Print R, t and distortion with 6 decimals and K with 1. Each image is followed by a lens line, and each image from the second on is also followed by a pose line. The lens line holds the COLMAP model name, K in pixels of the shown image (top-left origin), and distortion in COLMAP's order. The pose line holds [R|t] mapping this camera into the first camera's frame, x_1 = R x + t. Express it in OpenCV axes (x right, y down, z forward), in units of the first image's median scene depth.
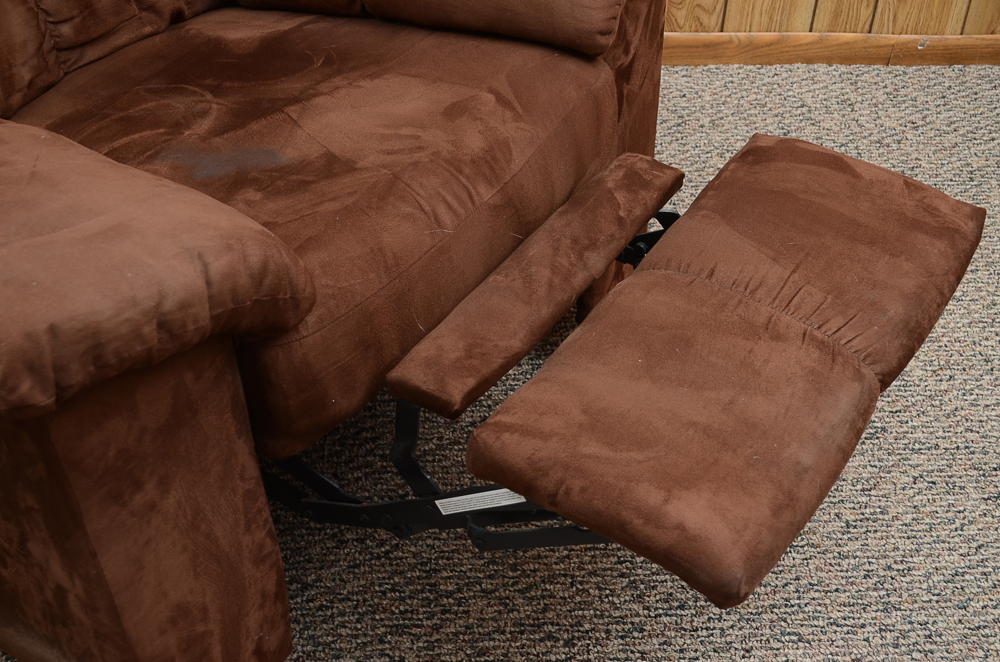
lens RADIAL K [[1546.2, 0, 500.9], [0, 1546.2, 330.7], [0, 0, 1]] dist [0.004806, 0.000000]
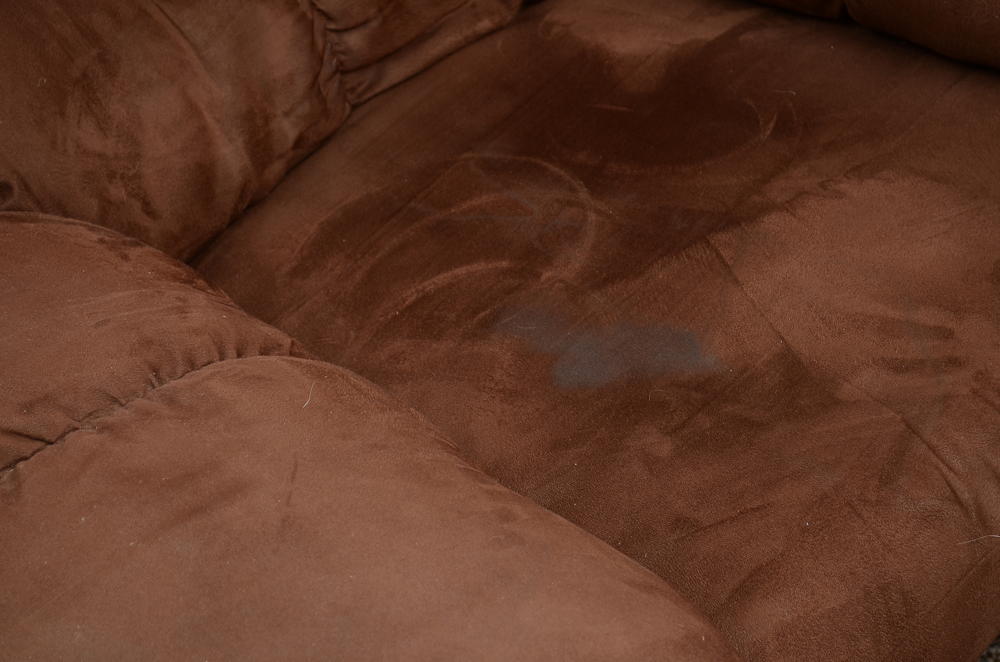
lens RADIAL K [[1885.9, 0, 499.1], [0, 1885.9, 331.3], [0, 0, 1]] dist [0.025069, 0.000000]
pose [[0.979588, 0.075543, -0.186281, -0.081056], [-0.045116, 0.985681, 0.162472, -0.217318], [0.195887, -0.150752, 0.968970, 0.280600]]
